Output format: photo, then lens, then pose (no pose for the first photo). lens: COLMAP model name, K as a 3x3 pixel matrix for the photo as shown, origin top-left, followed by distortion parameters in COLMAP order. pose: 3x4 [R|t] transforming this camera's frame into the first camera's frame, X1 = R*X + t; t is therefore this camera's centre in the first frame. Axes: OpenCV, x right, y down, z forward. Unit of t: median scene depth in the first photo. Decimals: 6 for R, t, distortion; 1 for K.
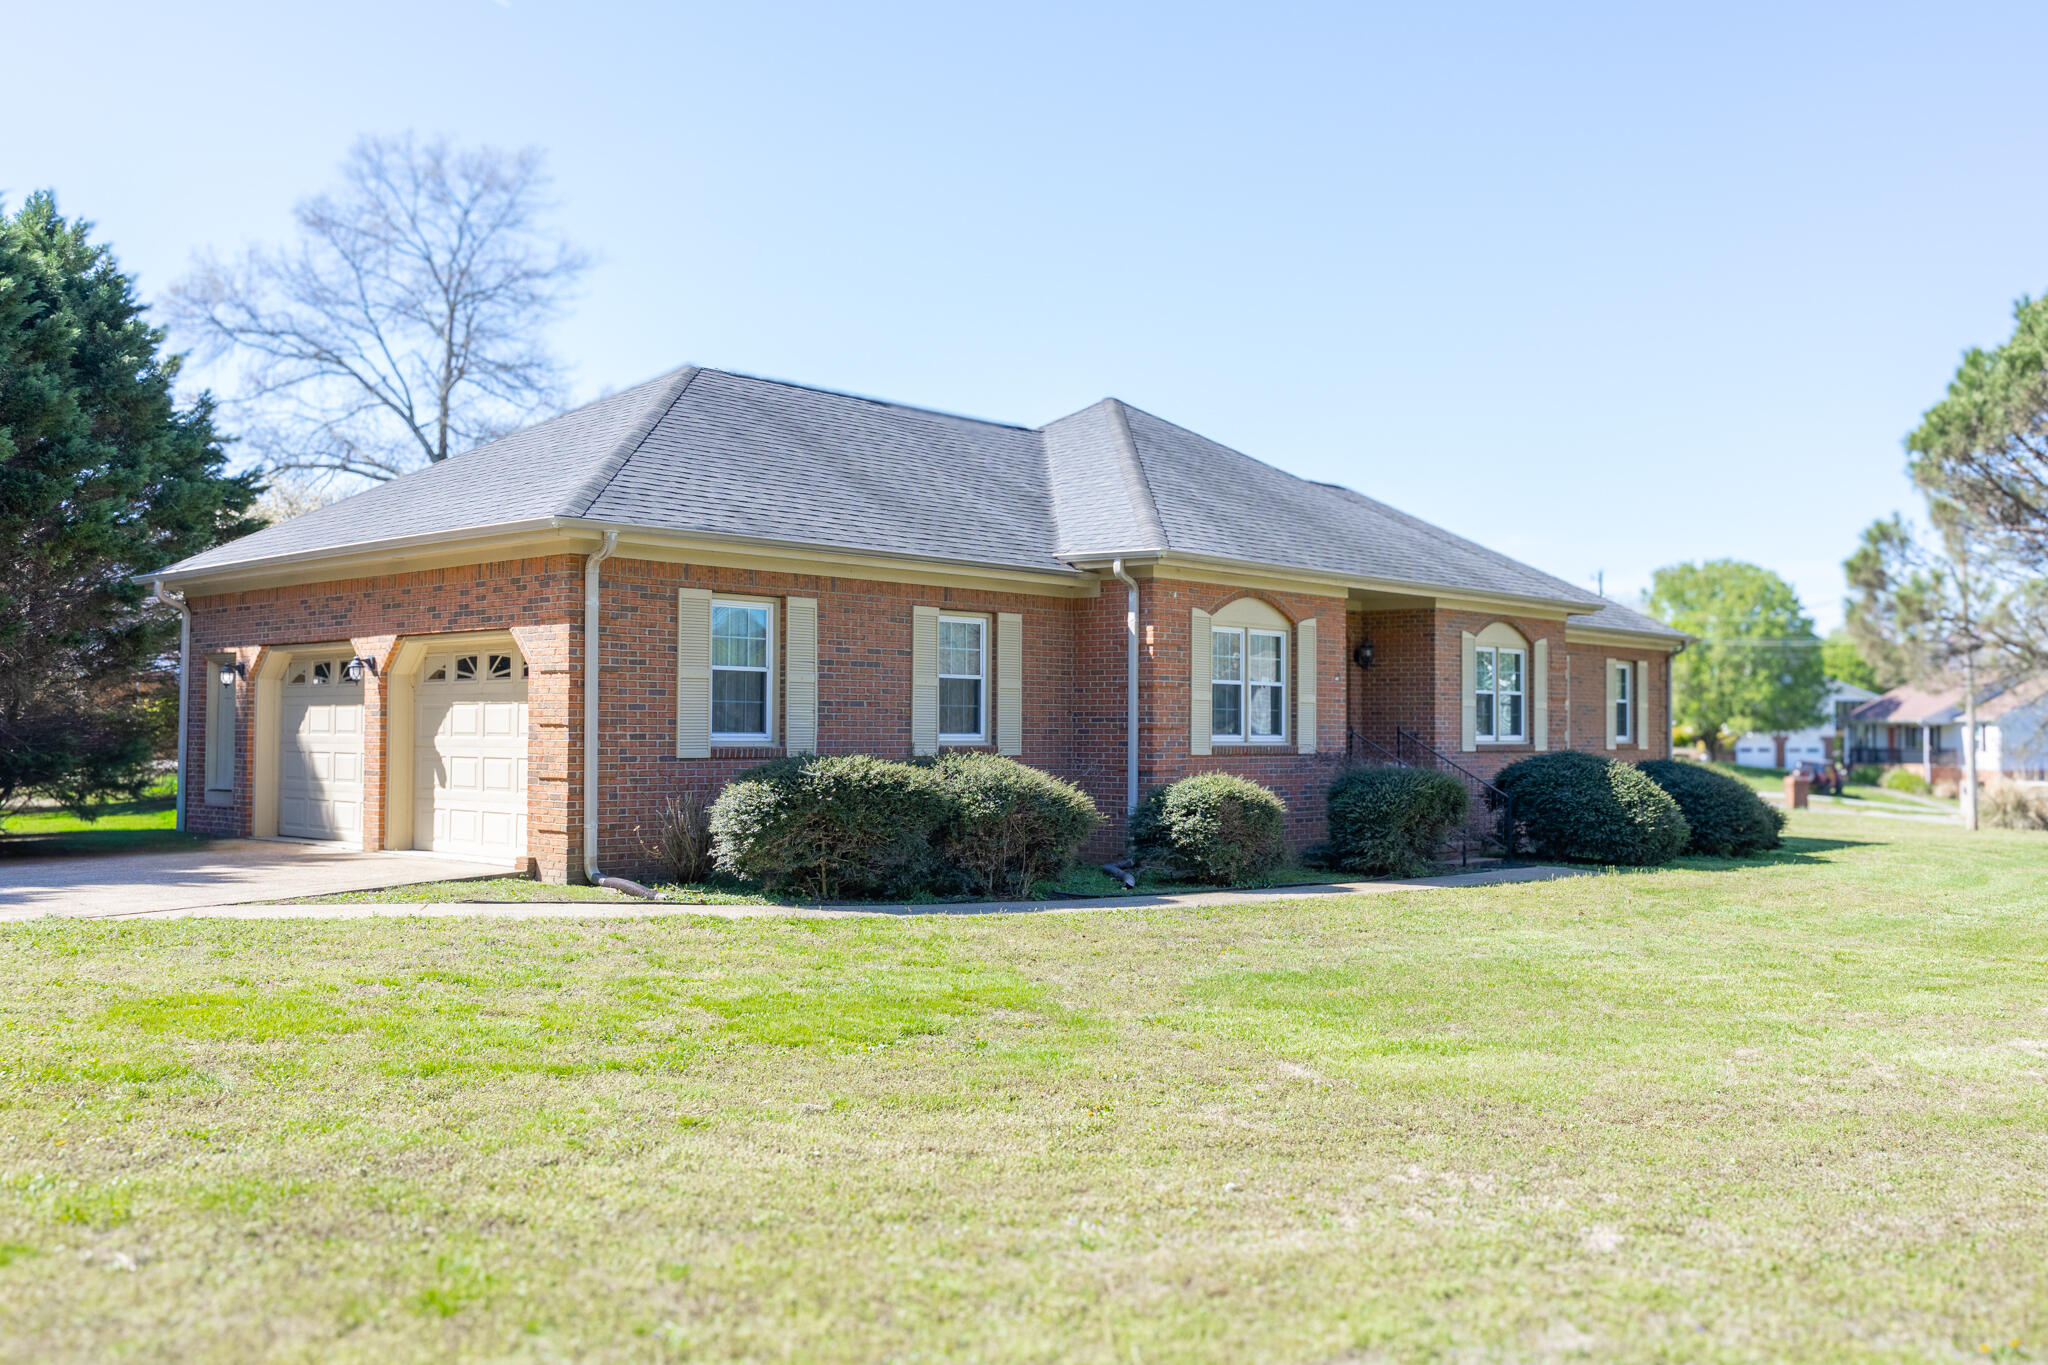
lens RADIAL K [[1818.1, 0, 1052.2], [0, 1818.1, 684.6], [0, 0, 1]] dist [-0.003728, 0.001616]
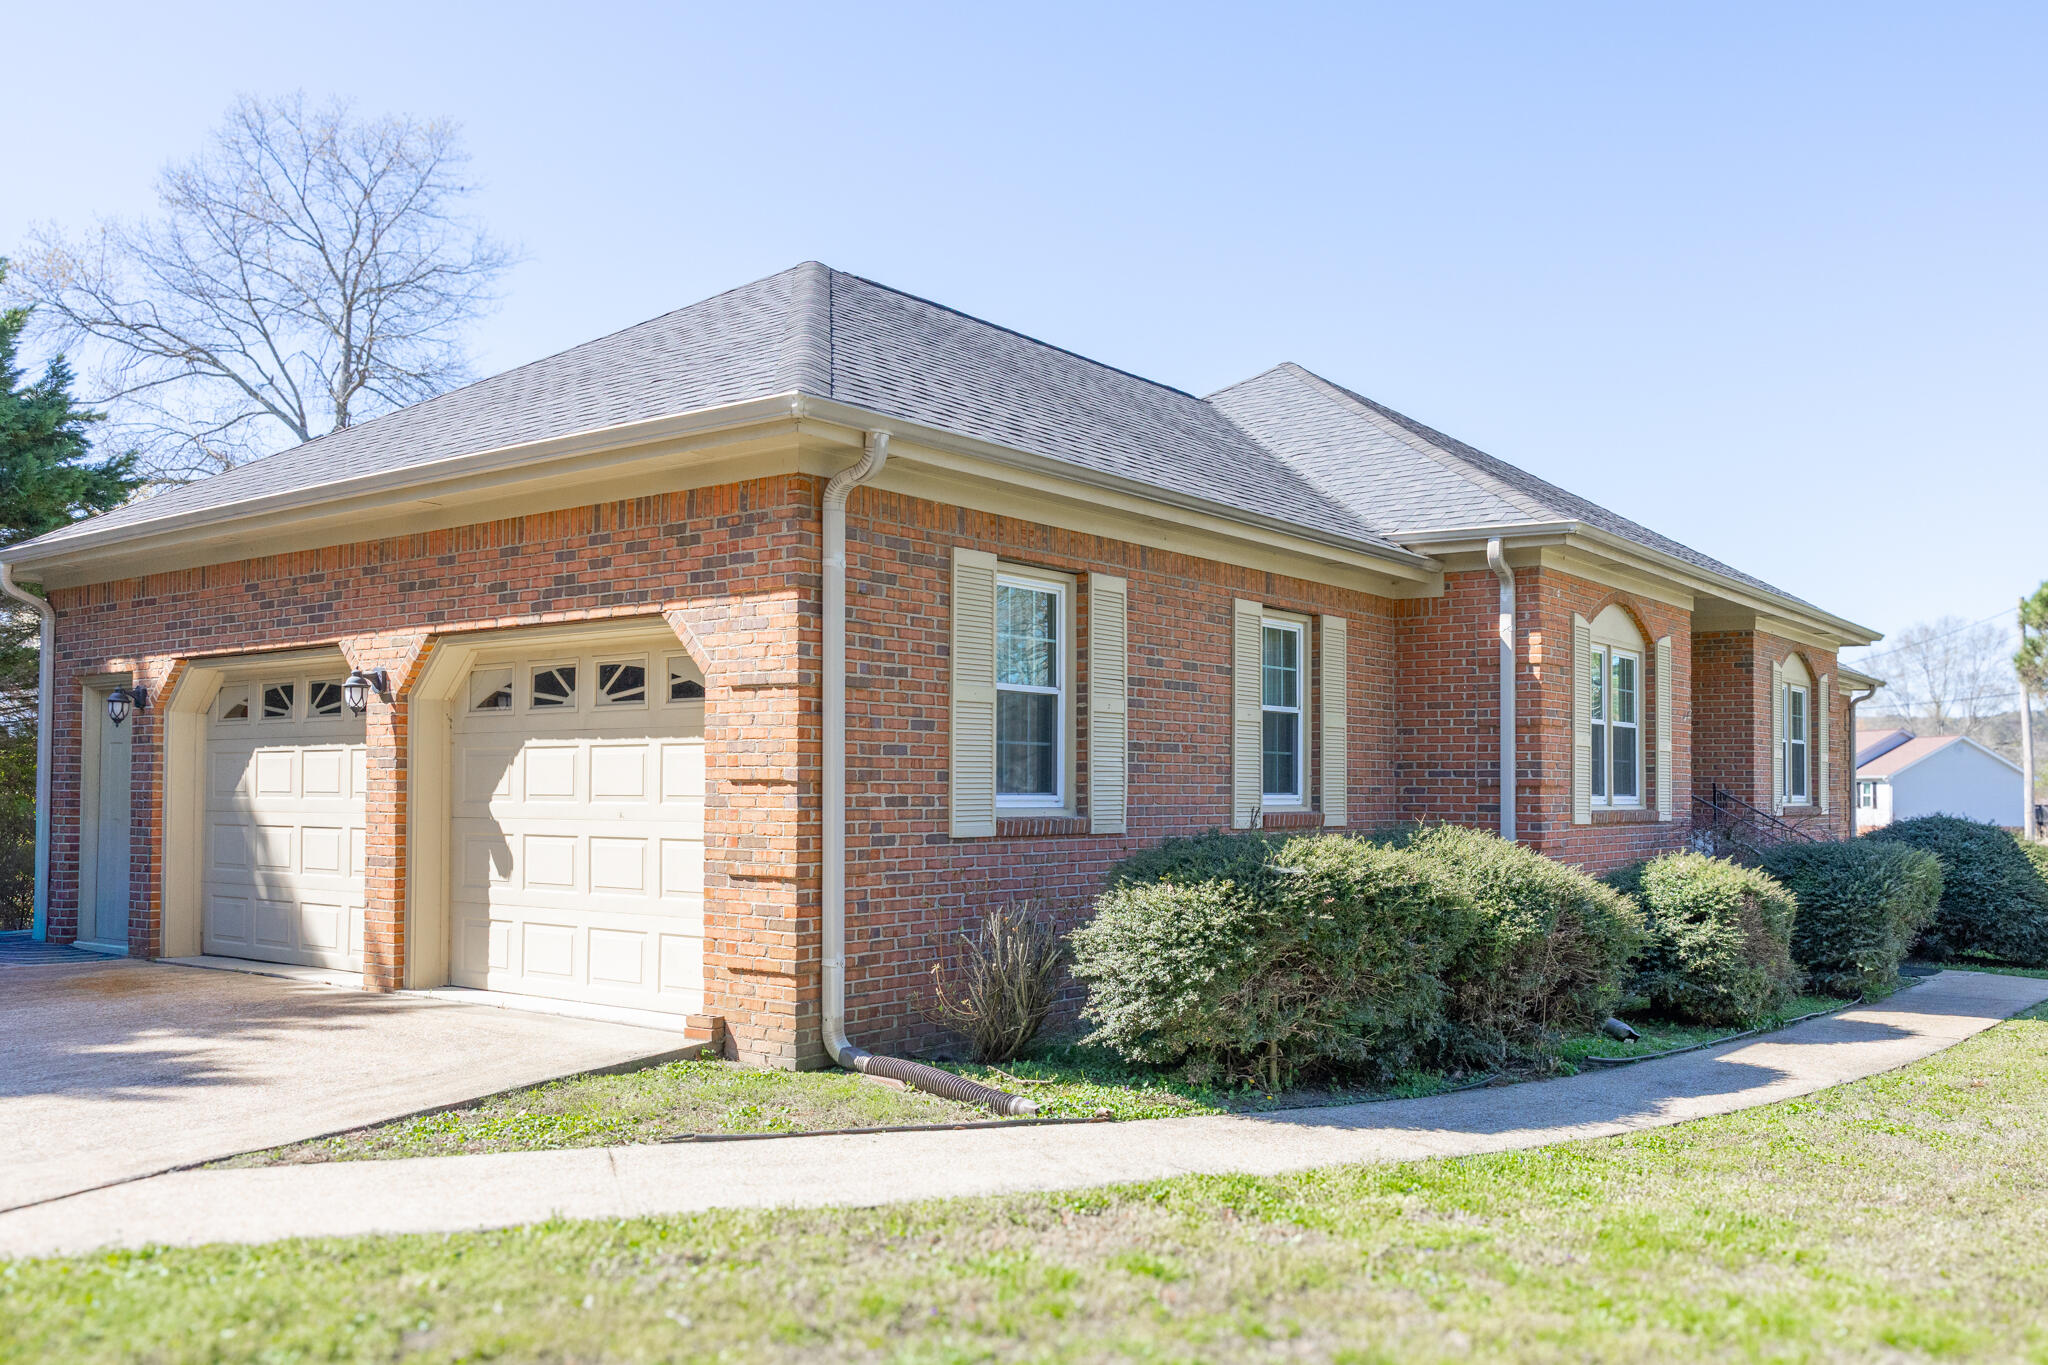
lens RADIAL K [[1723.1, 0, 1048.9], [0, 1723.1, 752.0], [0, 0, 1]] dist [0.014118, 0.000541]
pose [[0.995697, 0.000524, 0.092663, -0.180608], [-0.000879, 0.999992, 0.003788, 0.008499], [-0.092660, -0.003853, 0.995690, 0.355211]]
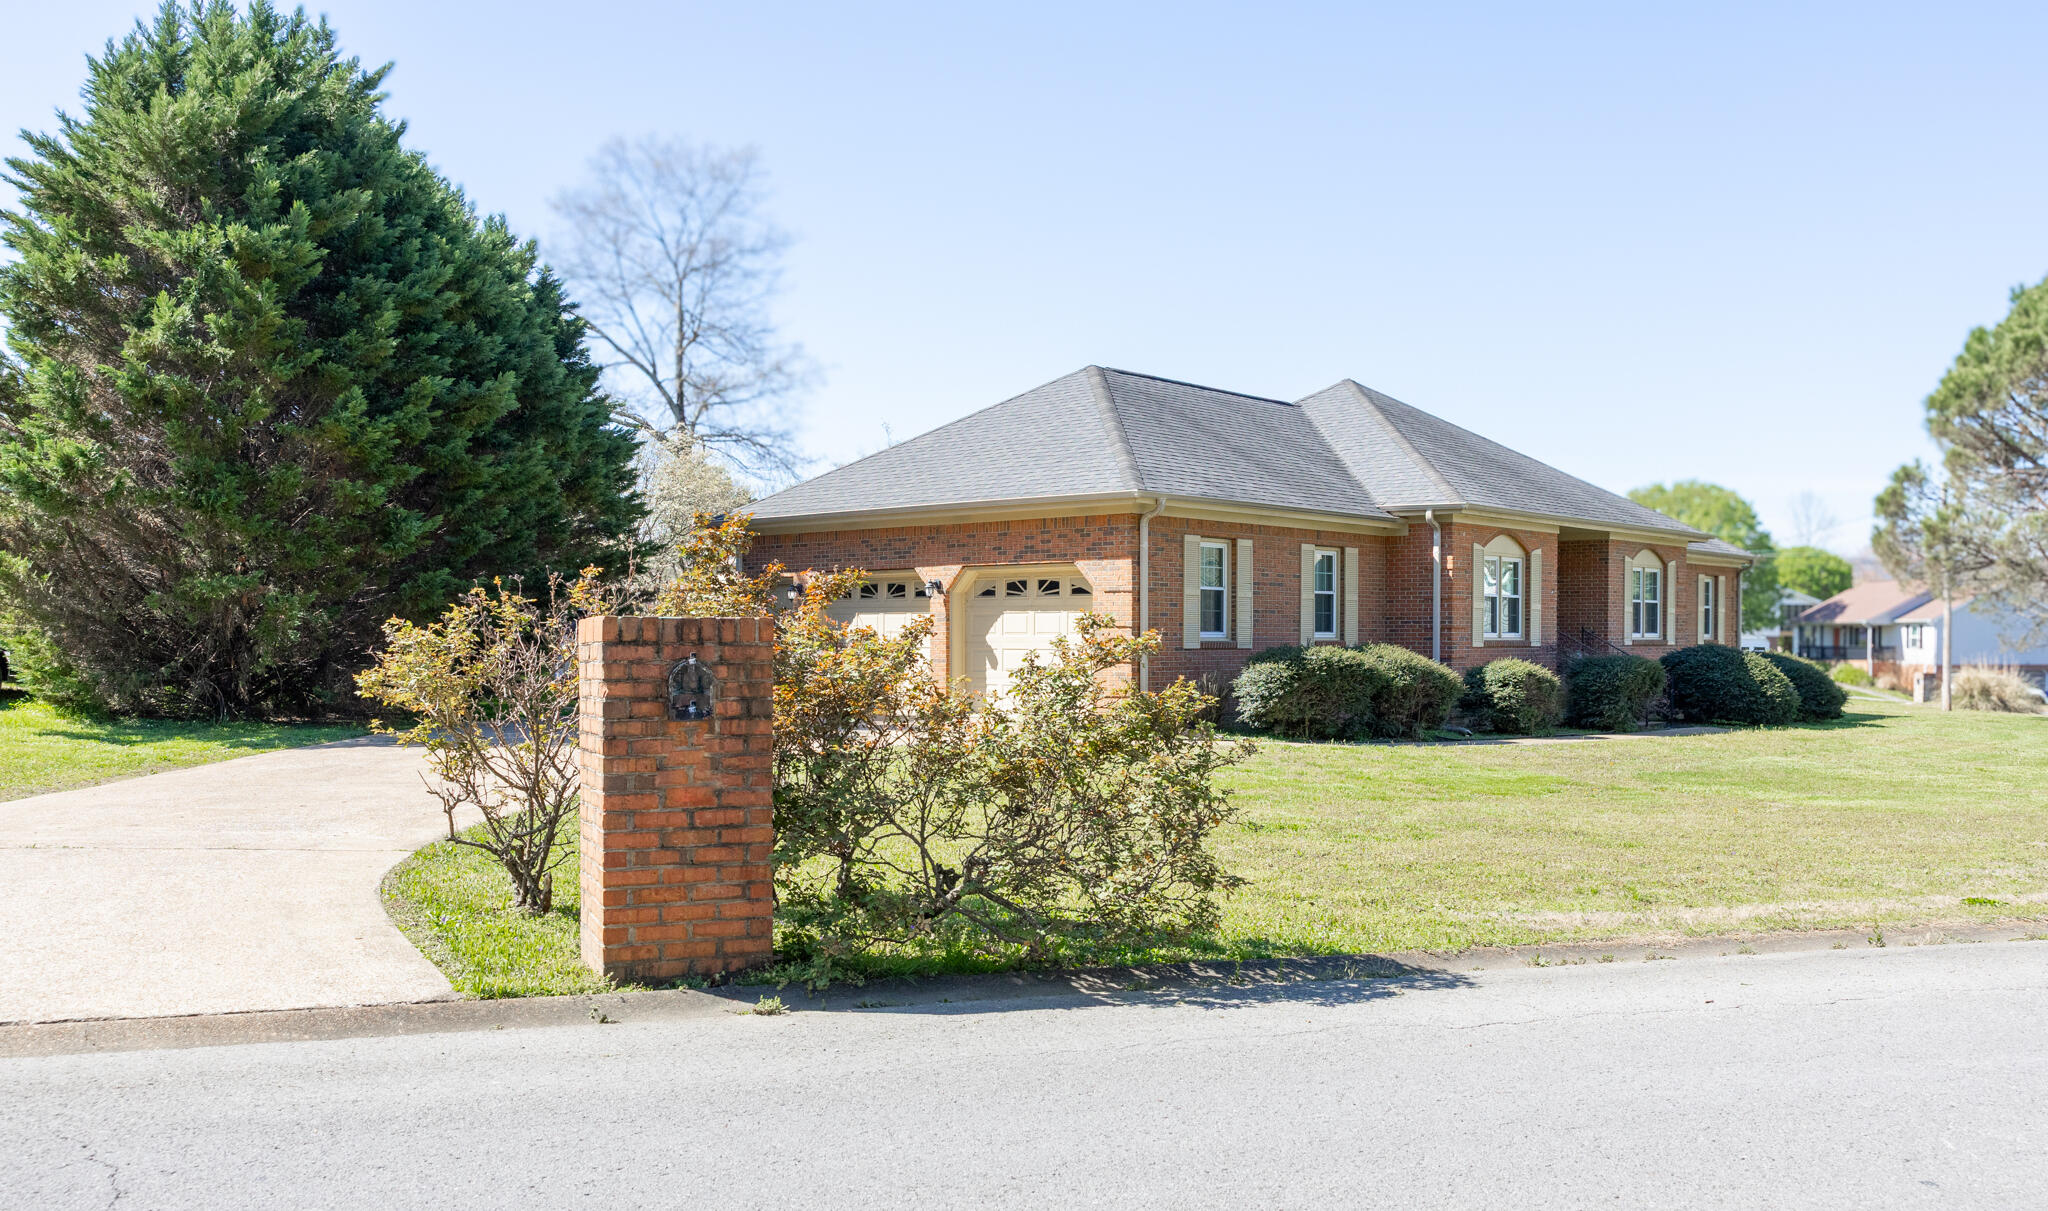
lens RADIAL K [[1695.0, 0, 1027.2], [0, 1695.0, 664.8], [0, 0, 1]] dist [0.010446, 0.001822]
pose [[0.999962, -0.003660, 0.007876, -0.276308], [0.003316, 0.999061, 0.043201, -0.005503], [-0.008027, -0.043174, 0.999035, -0.315456]]
